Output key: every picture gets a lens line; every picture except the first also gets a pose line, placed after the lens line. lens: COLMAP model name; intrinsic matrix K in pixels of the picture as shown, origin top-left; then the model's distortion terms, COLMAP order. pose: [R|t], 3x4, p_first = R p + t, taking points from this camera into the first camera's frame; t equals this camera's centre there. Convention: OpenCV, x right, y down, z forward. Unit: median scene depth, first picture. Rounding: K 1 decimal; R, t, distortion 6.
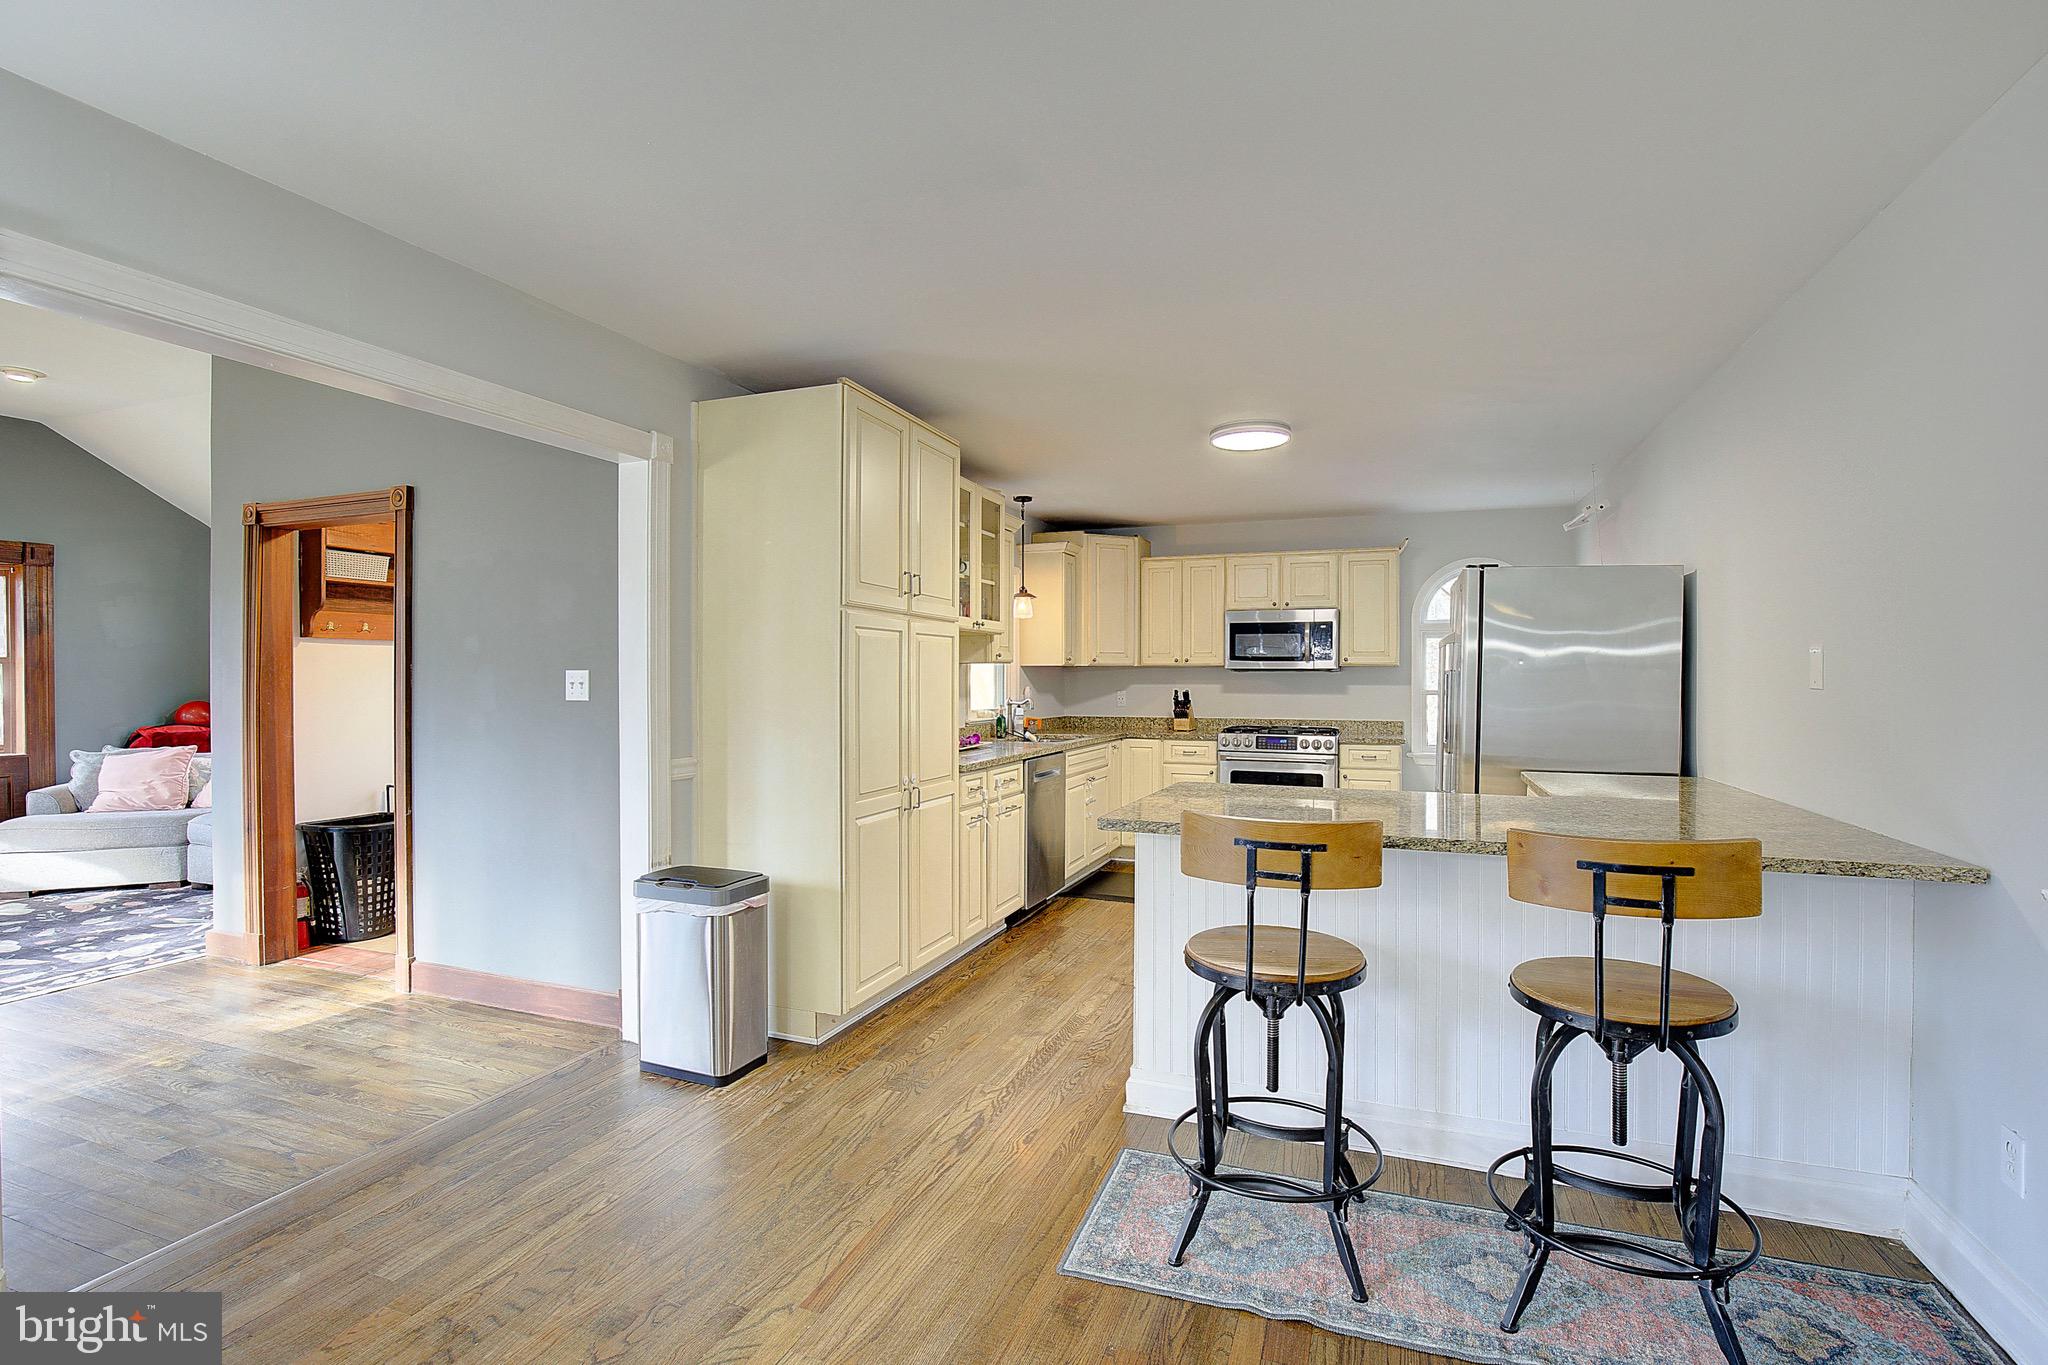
lens RADIAL K [[930.8, 0, 1016.2], [0, 930.8, 667.2], [0, 0, 1]] dist [0.001689, 0.000066]
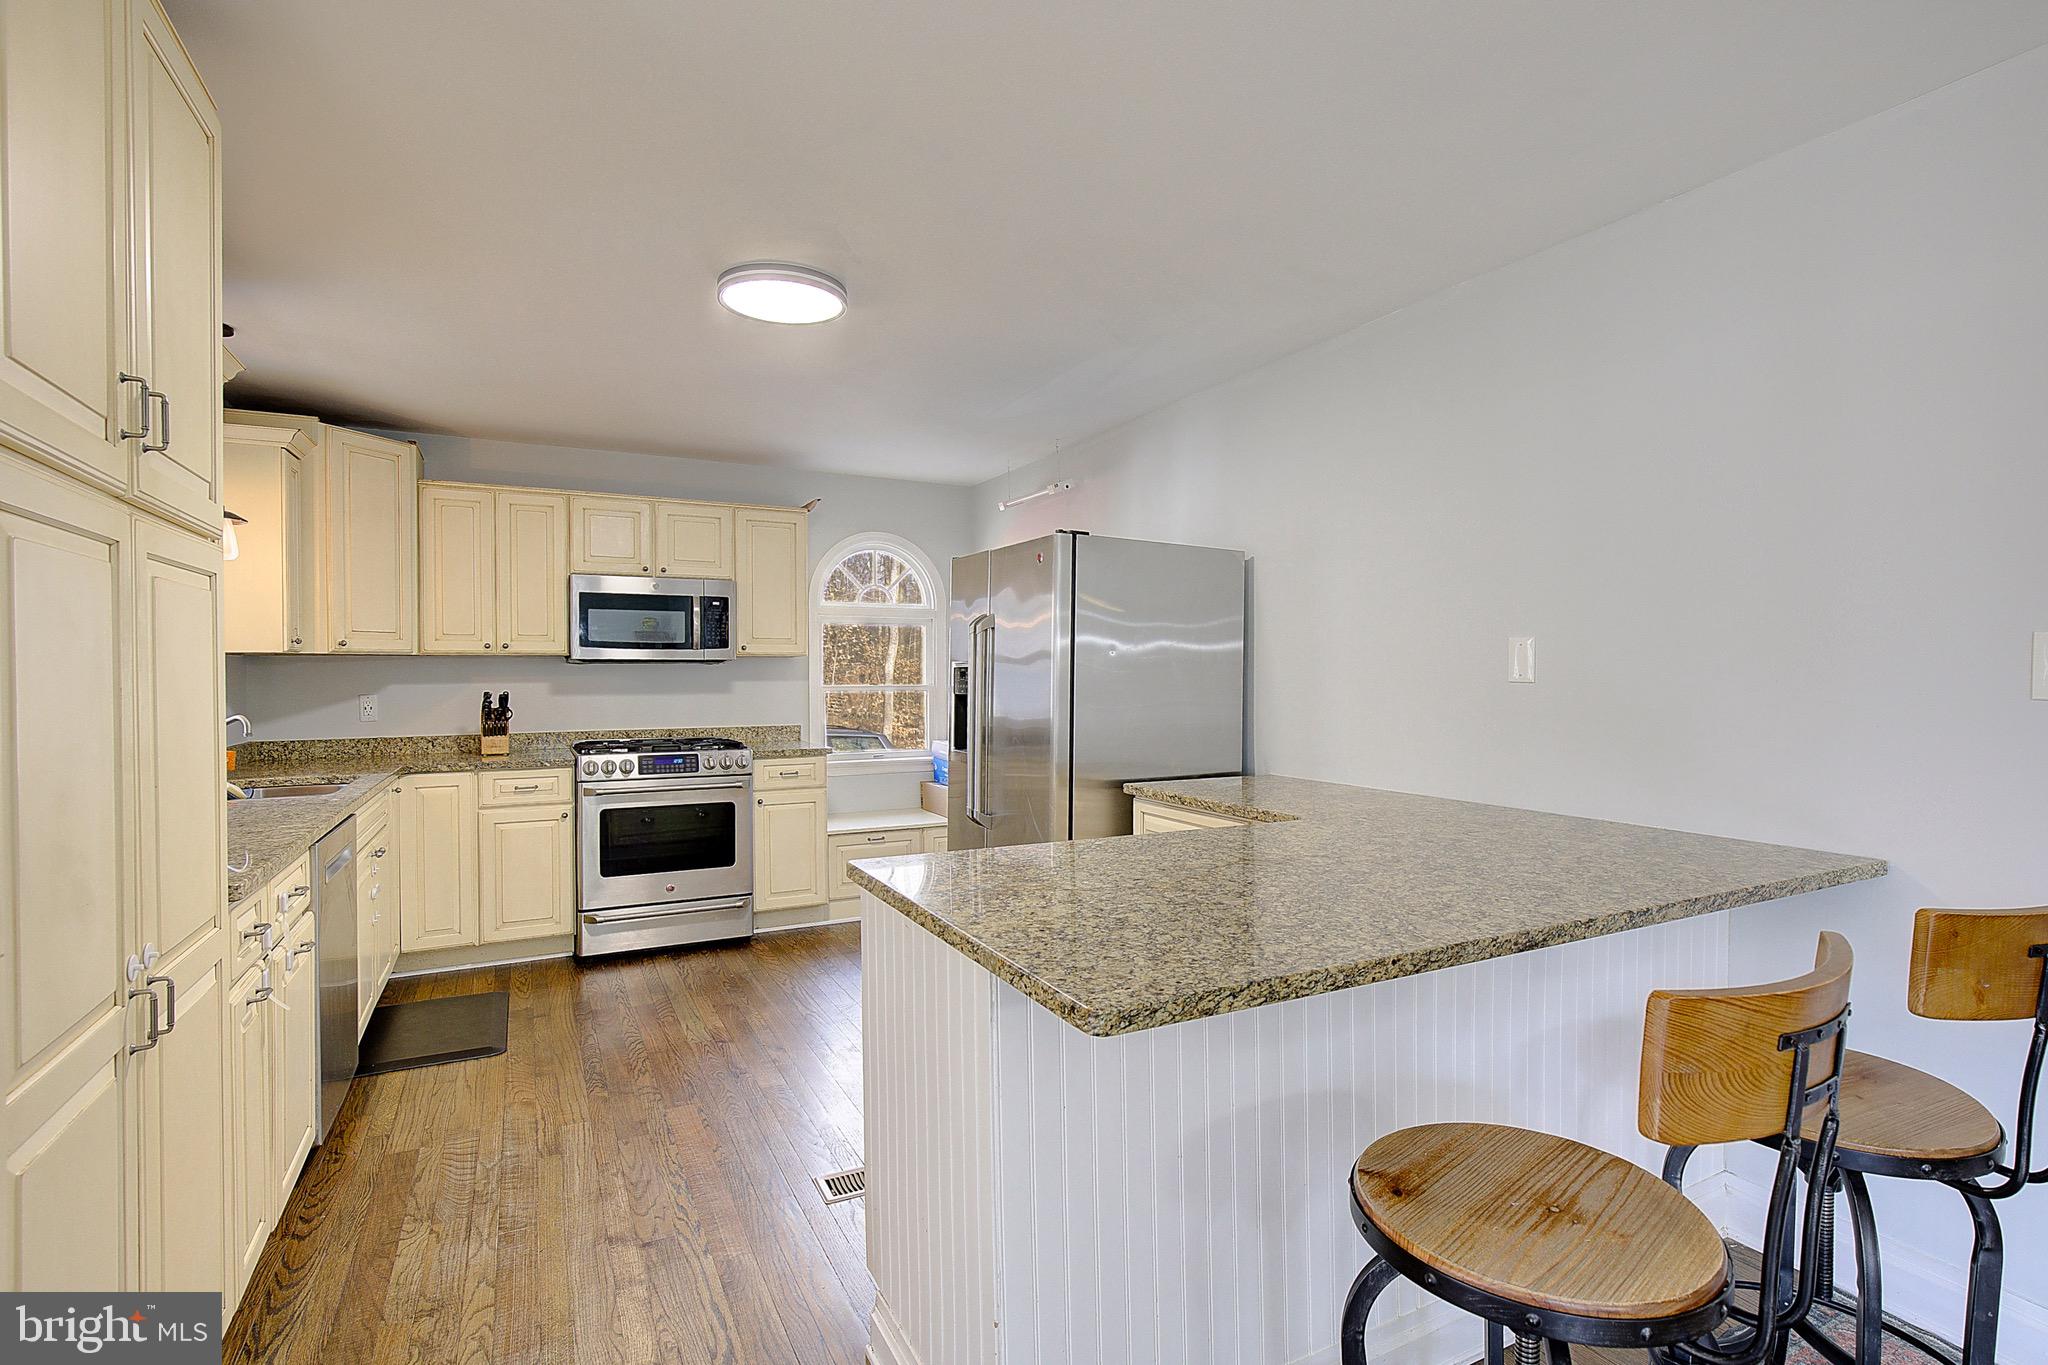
lens RADIAL K [[971.7, 0, 1024.0], [0, 971.7, 682.5], [0, 0, 1]] dist [-0.007191, -0.000753]
pose [[0.643936, -0.011603, 0.764991, -0.103647], [-0.006247, 0.999772, 0.020422, 0.002017], [-0.765054, -0.017929, 0.643717, 0.294184]]
